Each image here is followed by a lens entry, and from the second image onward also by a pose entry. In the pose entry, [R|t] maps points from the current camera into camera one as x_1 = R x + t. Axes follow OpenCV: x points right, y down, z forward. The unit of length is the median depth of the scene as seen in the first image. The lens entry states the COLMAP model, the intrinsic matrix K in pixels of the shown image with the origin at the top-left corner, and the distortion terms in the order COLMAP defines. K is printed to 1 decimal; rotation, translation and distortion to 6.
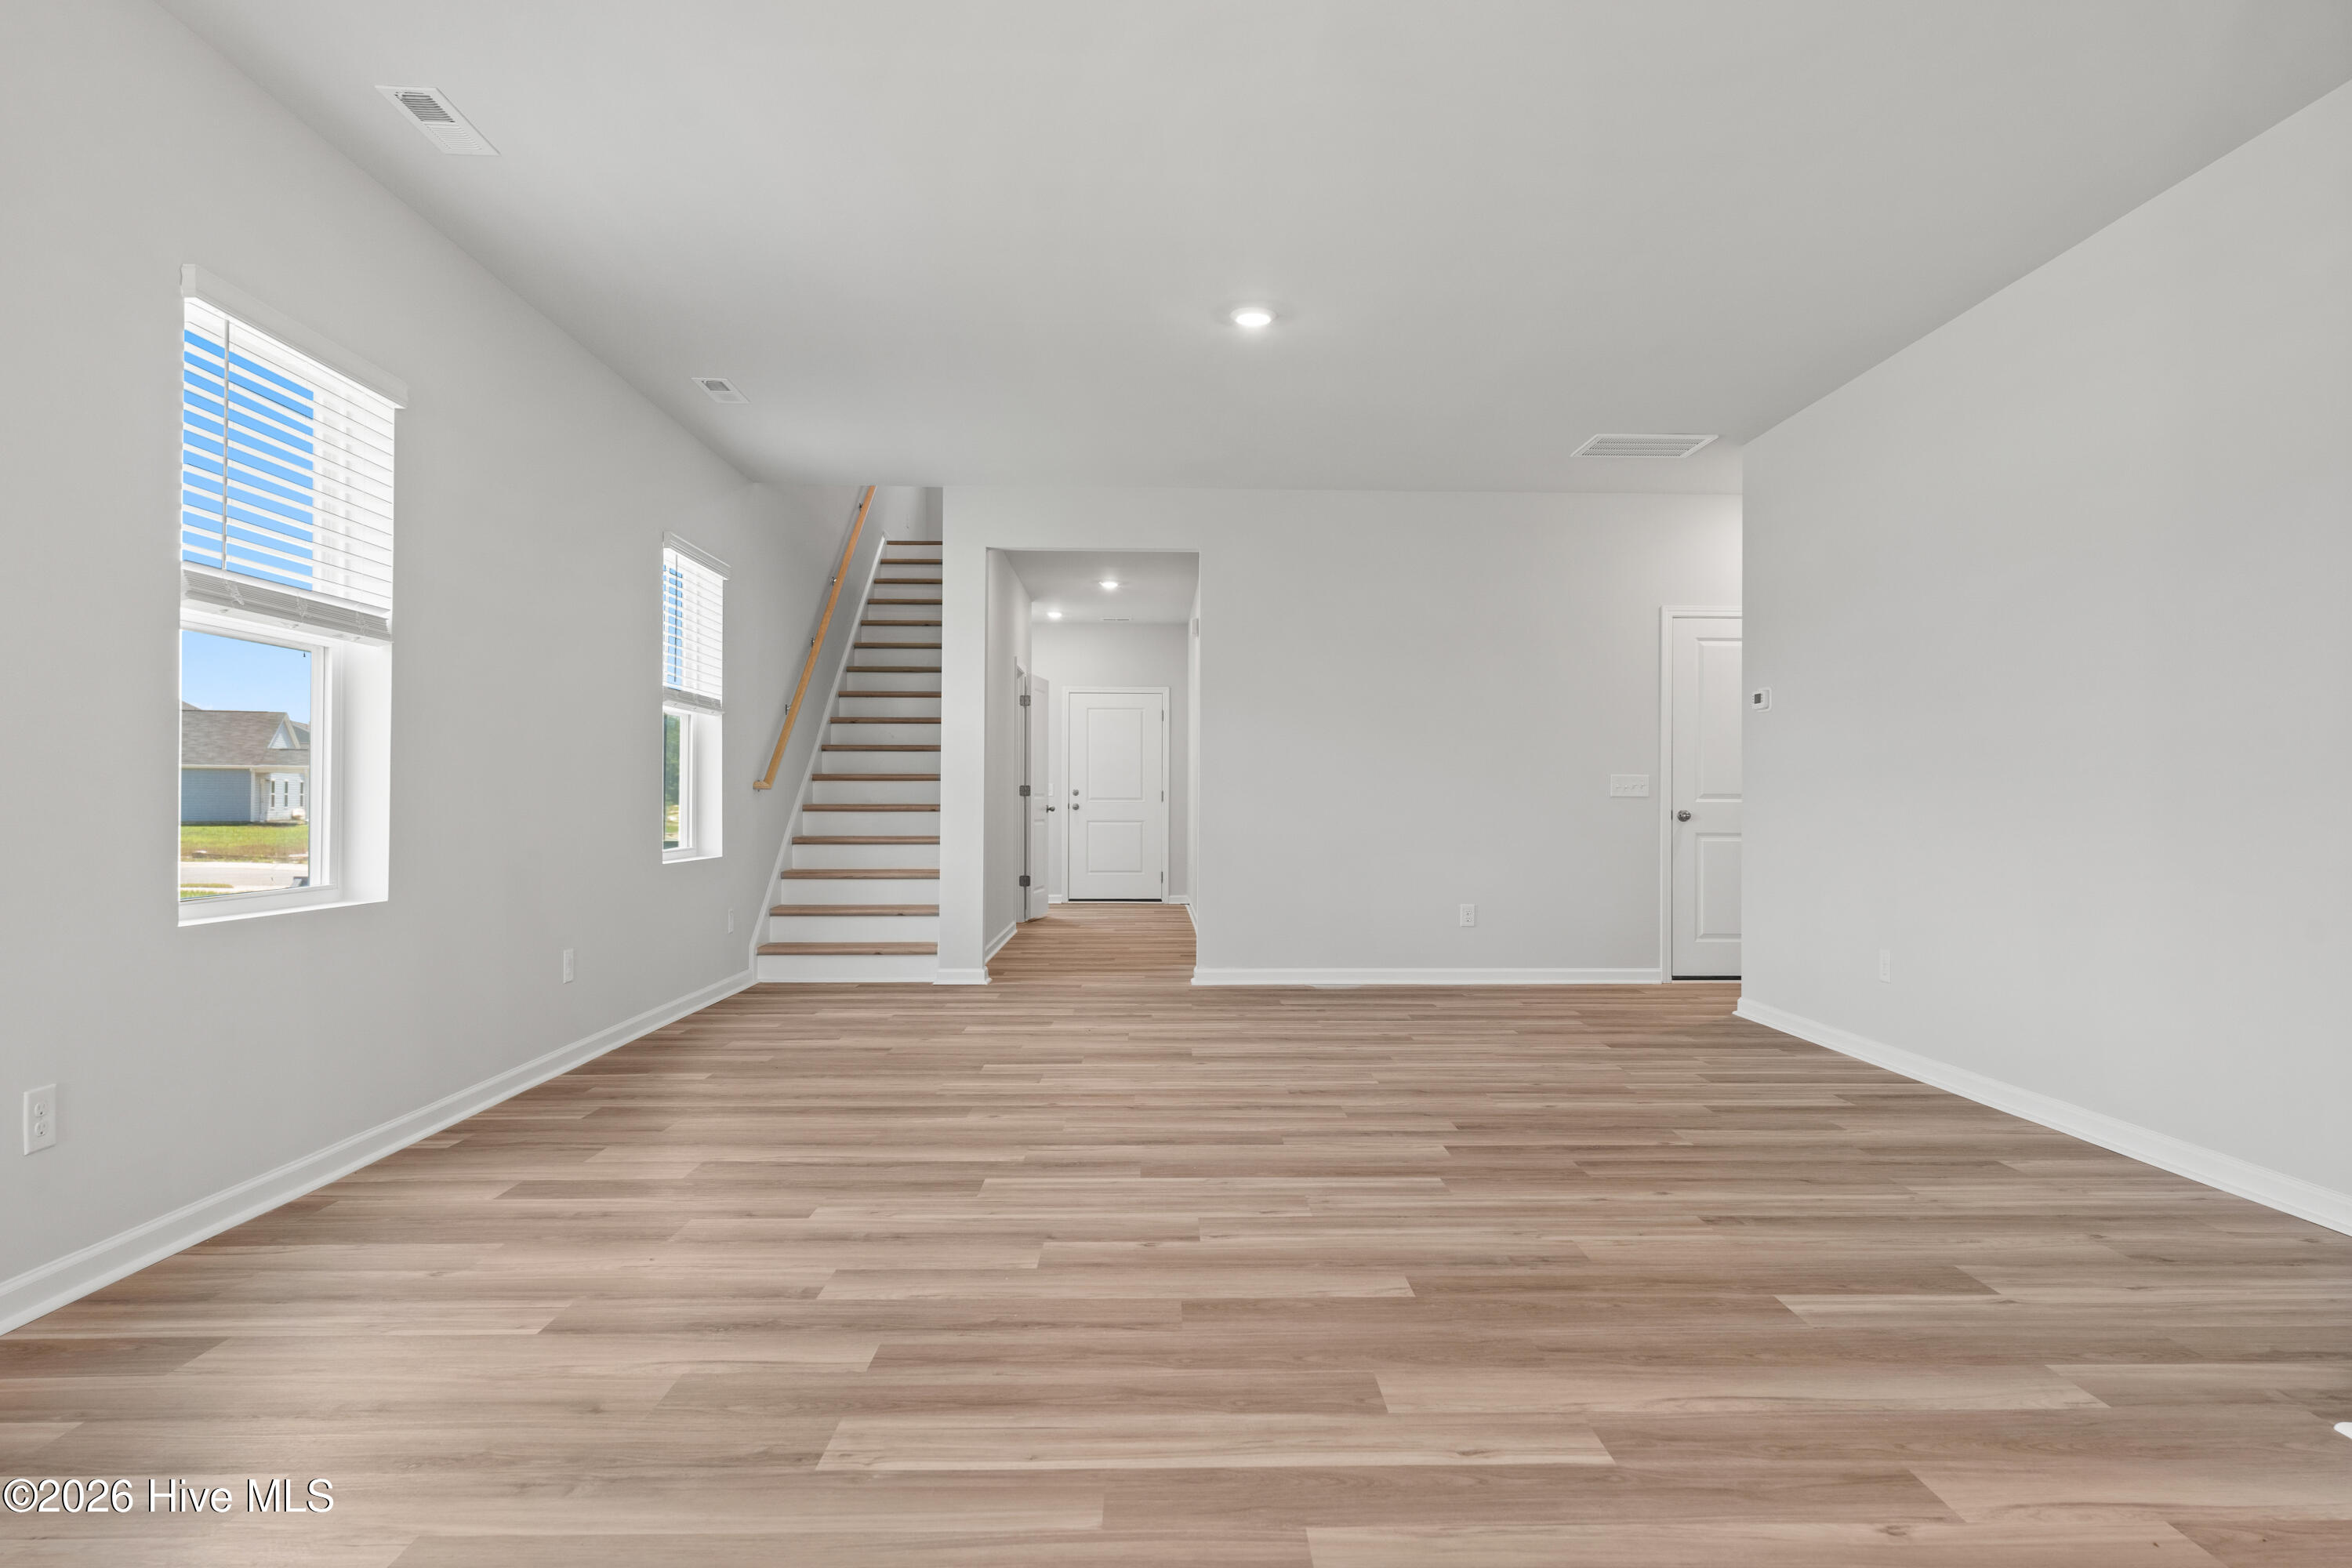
lens RADIAL K [[1391.3, 0, 1198.4], [0, 1391.3, 798.4], [0, 0, 1]] dist [-0.000494, 0.000604]
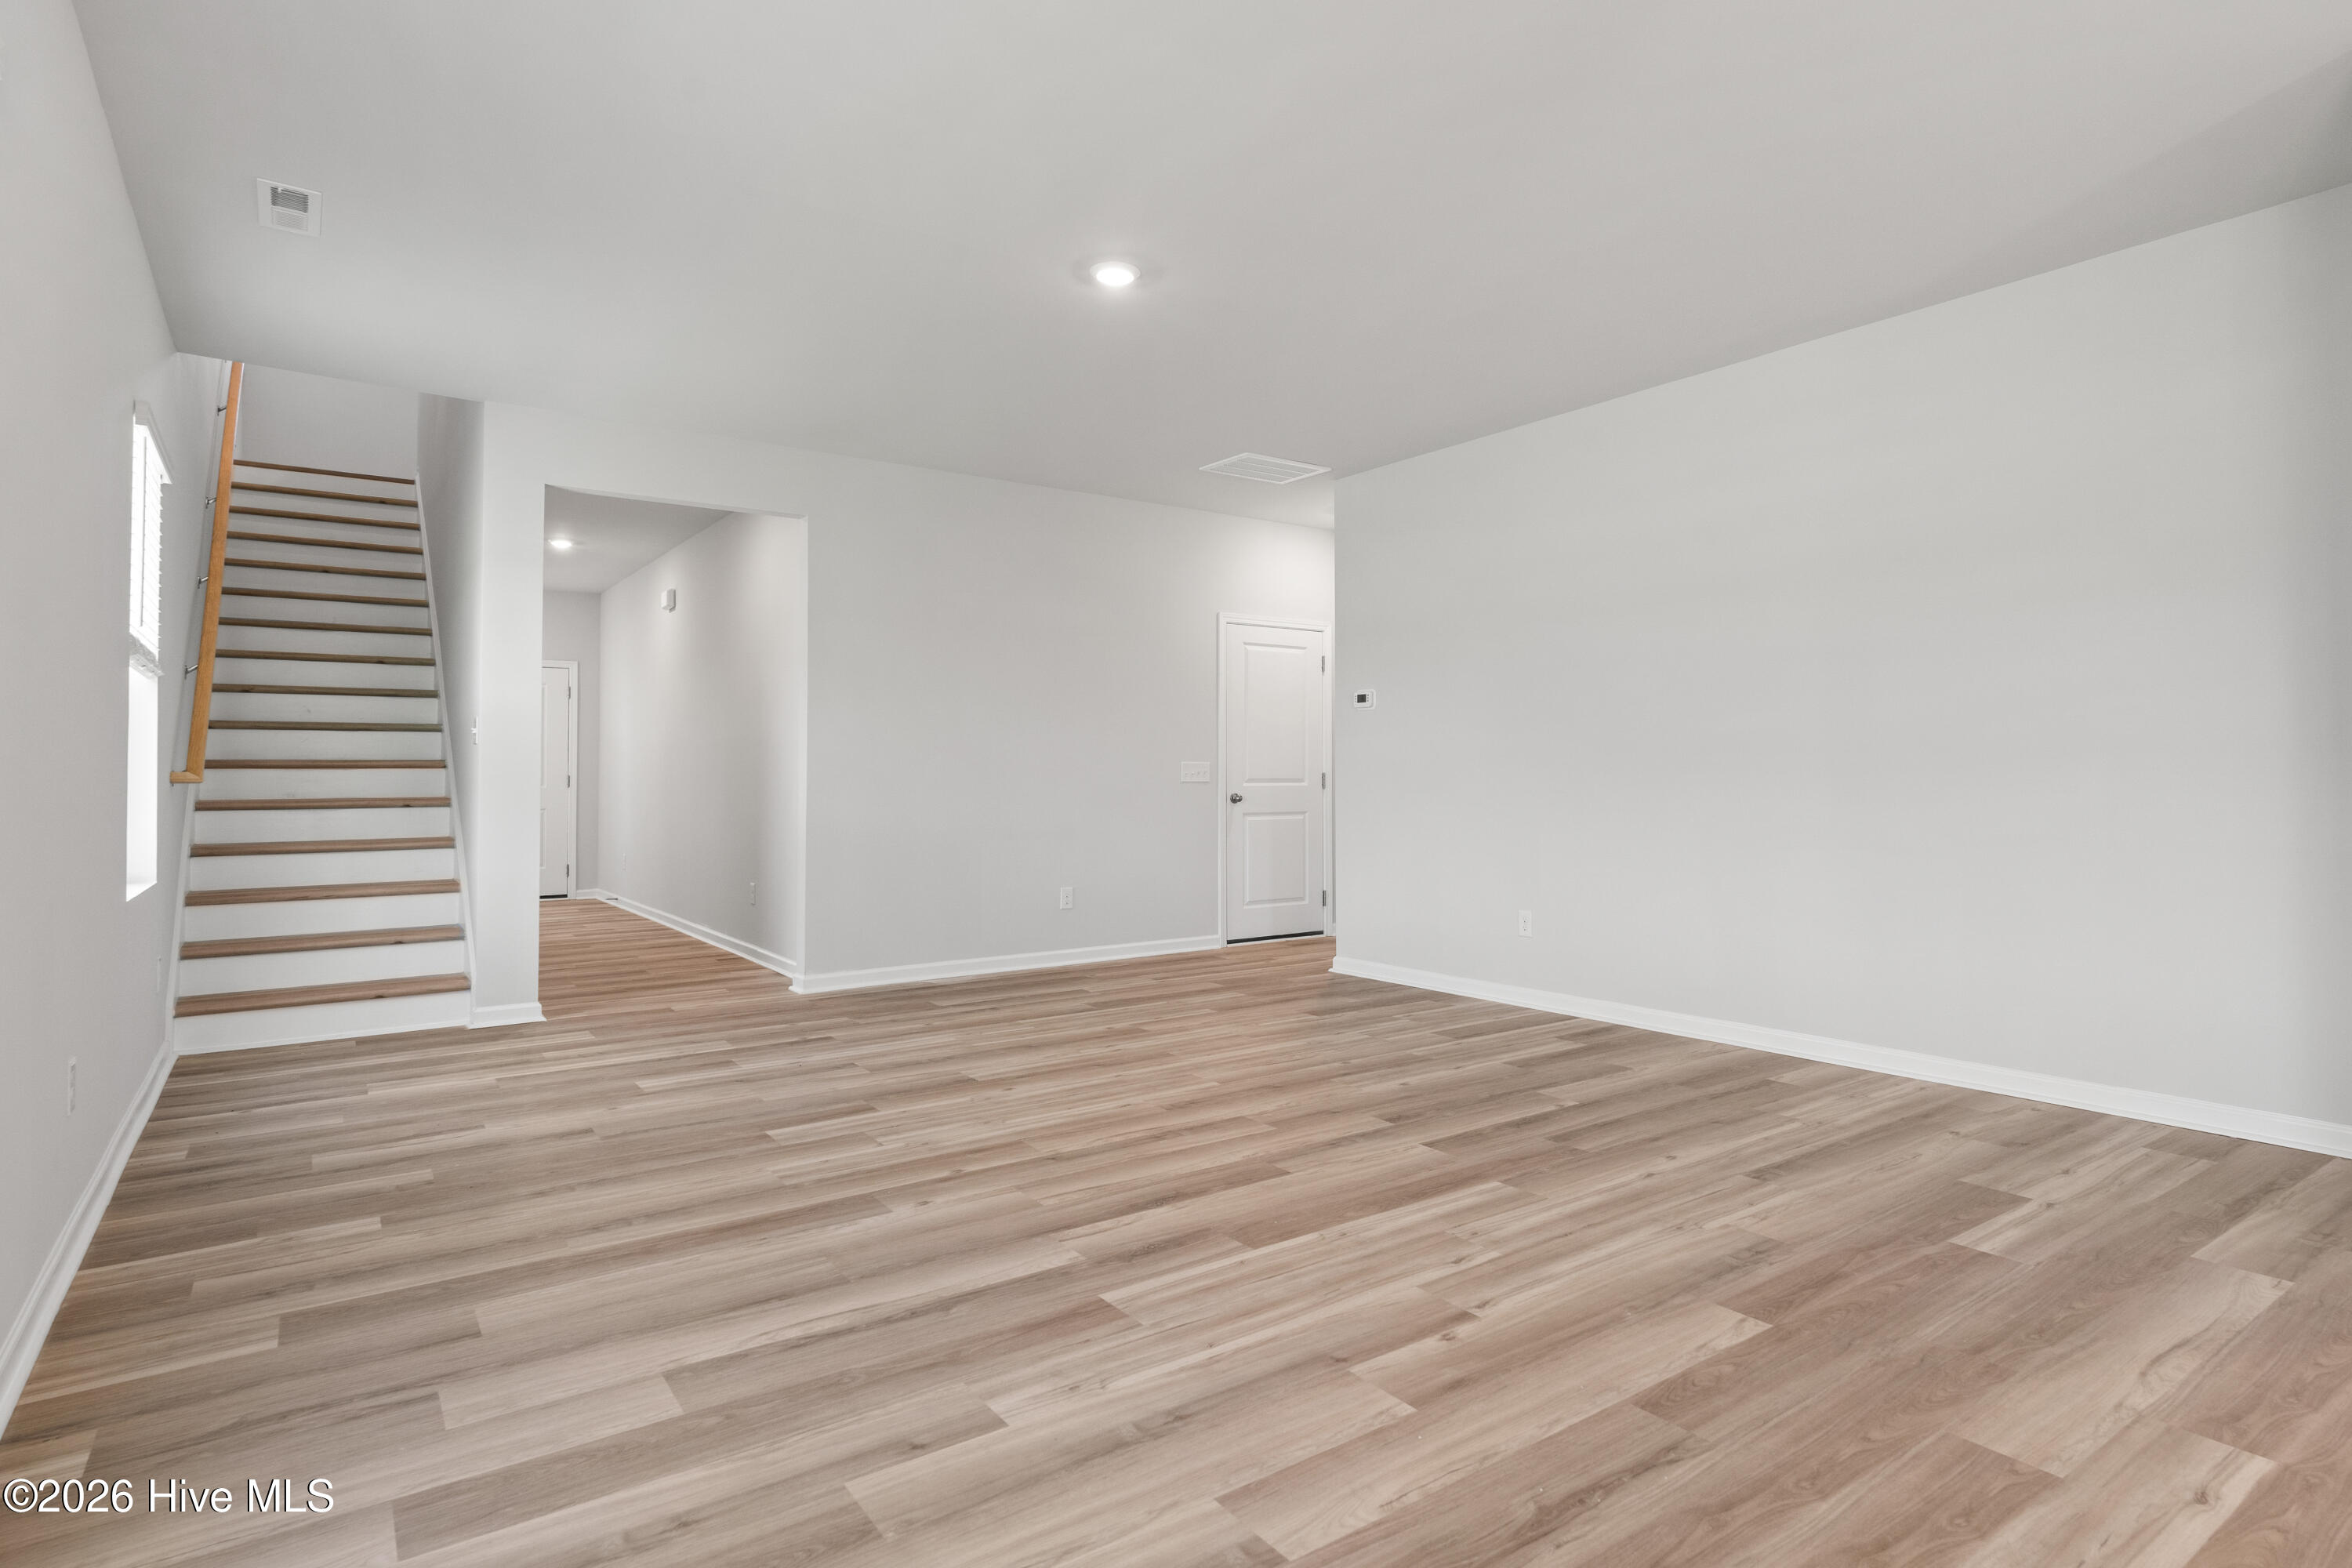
lens RADIAL K [[1222.2, 0, 1211.8], [0, 1222.2, 752.0], [0, 0, 1]] dist [-0.003183, 0.000585]
pose [[0.826276, 0.004801, 0.563244, -0.534709], [0.005635, 0.999843, -0.016790, -0.019829], [-0.563237, 0.017047, 0.826120, 0.435847]]
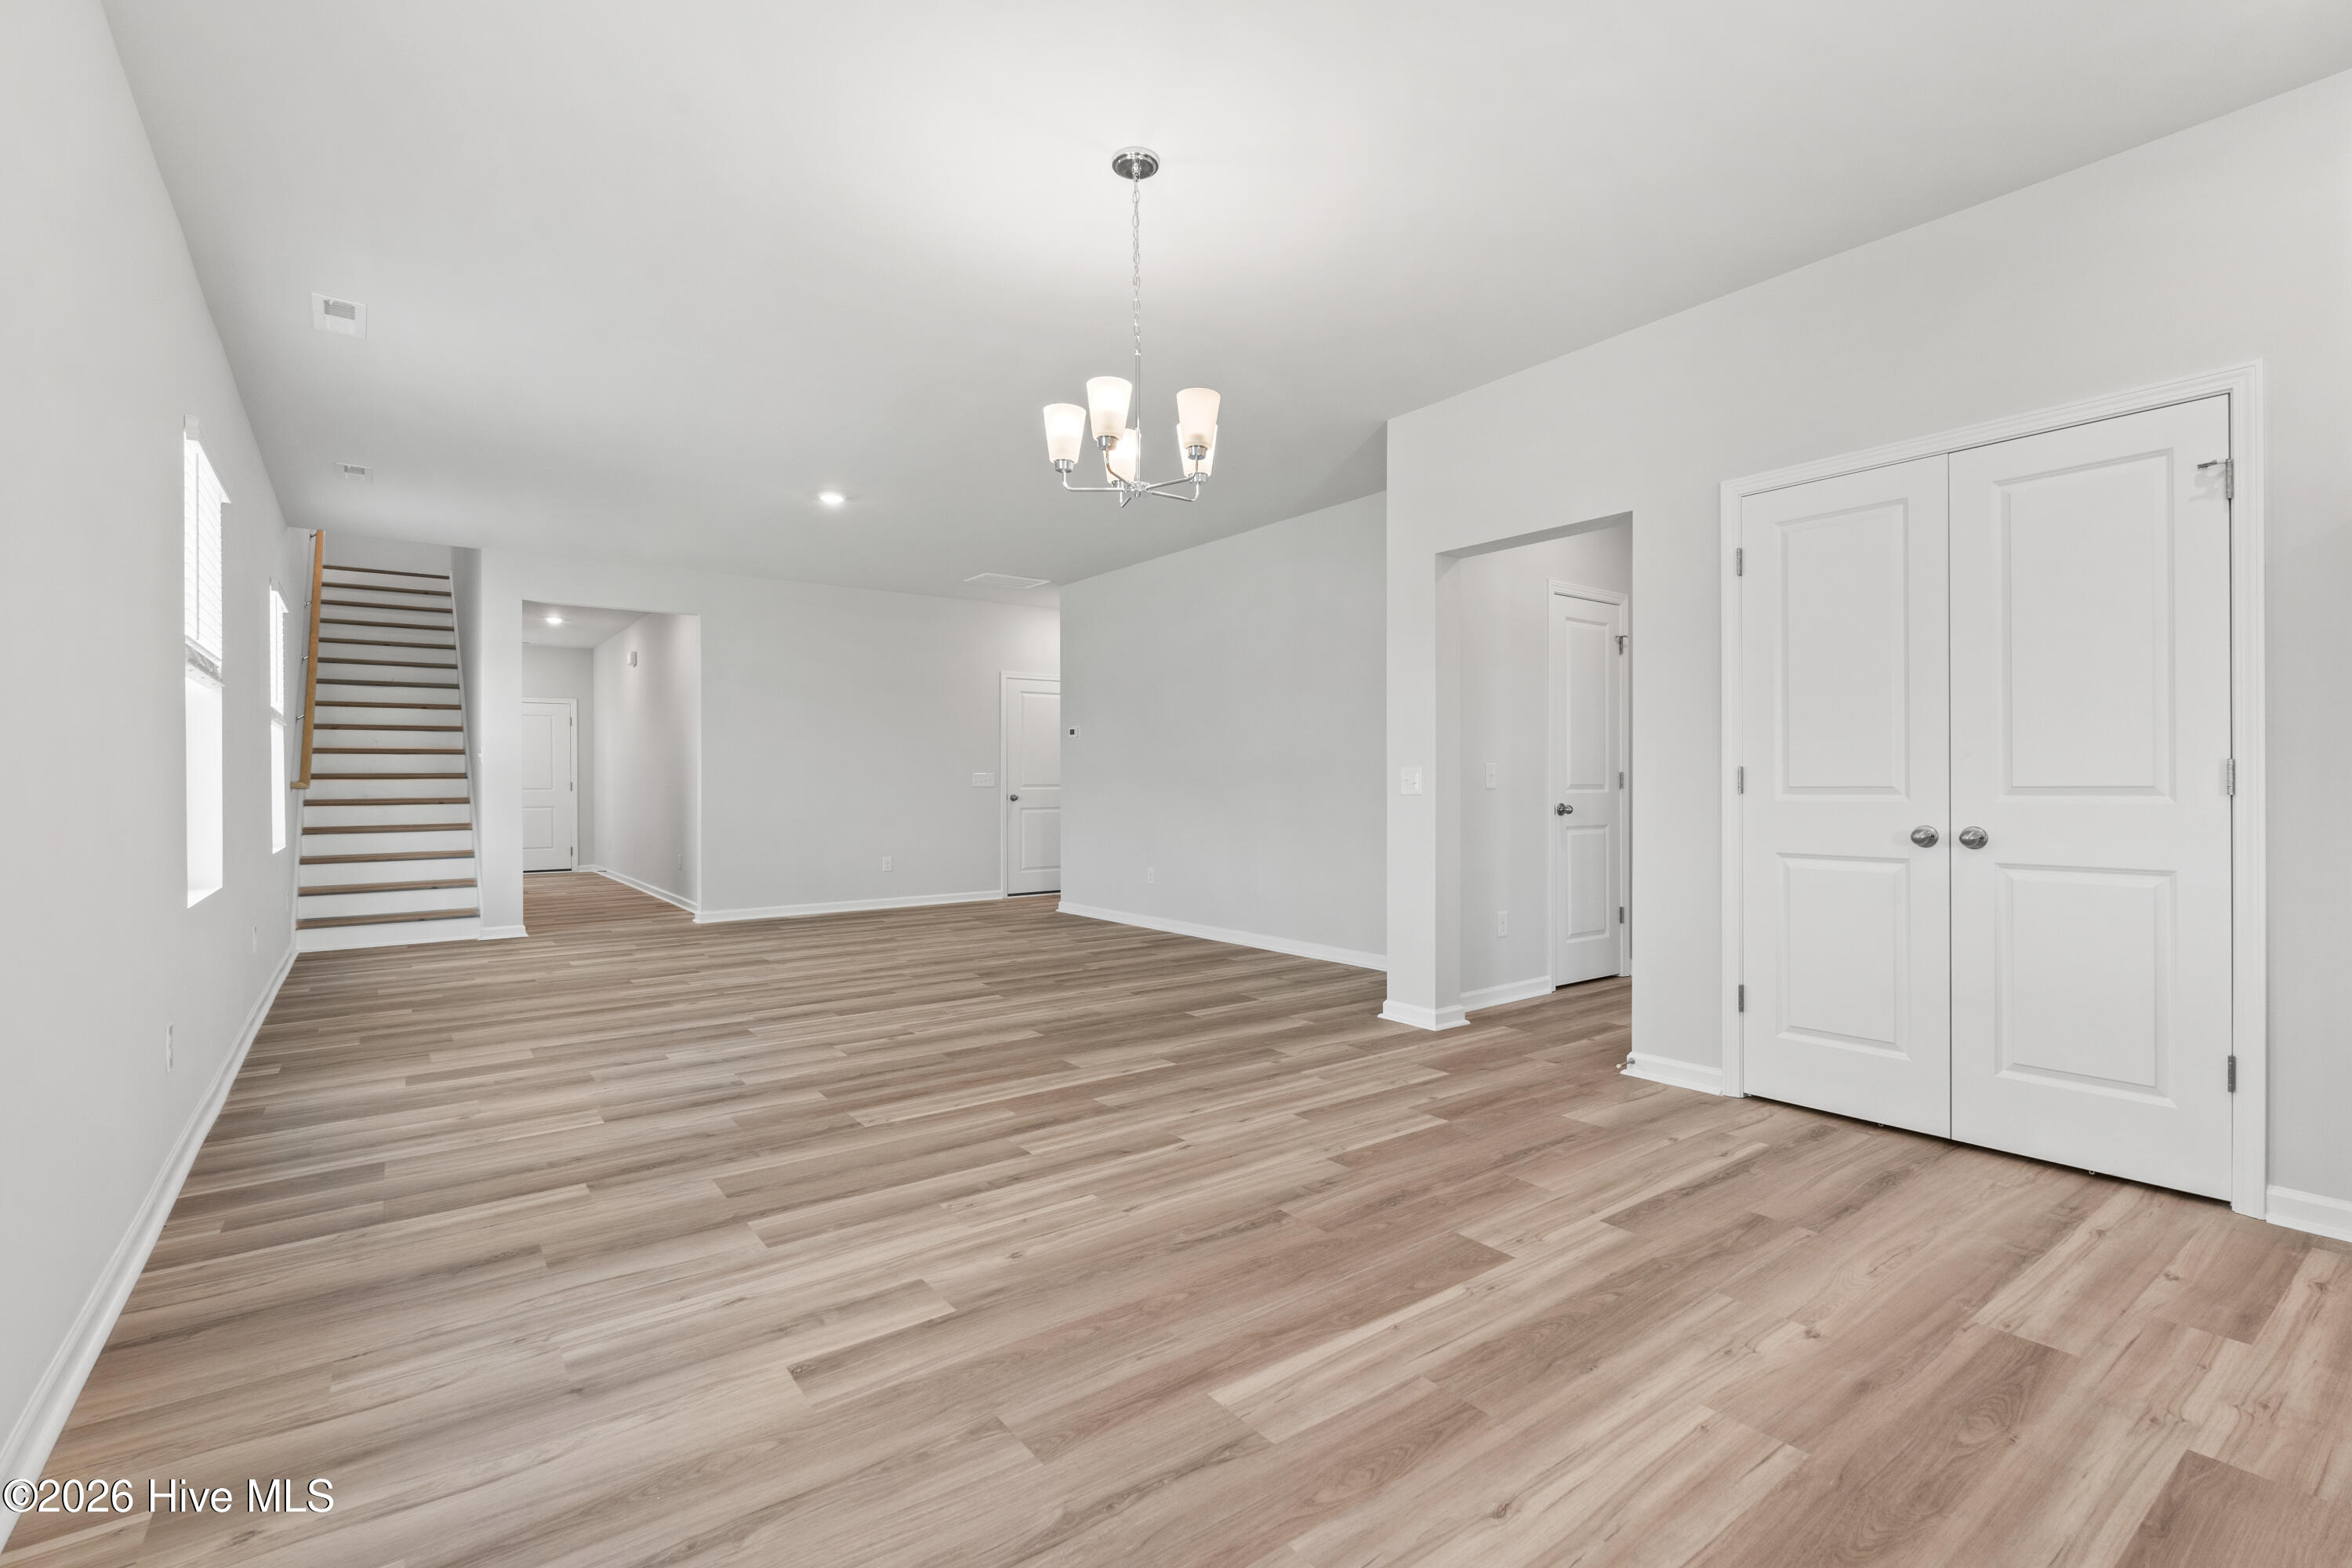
lens RADIAL K [[1054.6, 0, 1179.6], [0, 1054.6, 785.1], [0, 0, 1]] dist [-0.001385, -0.000198]
pose [[0.821087, -0.009827, 0.570719, -0.488578], [0.006788, 0.999949, 0.007453, -0.024860], [-0.570763, -0.002246, 0.821112, -0.354077]]
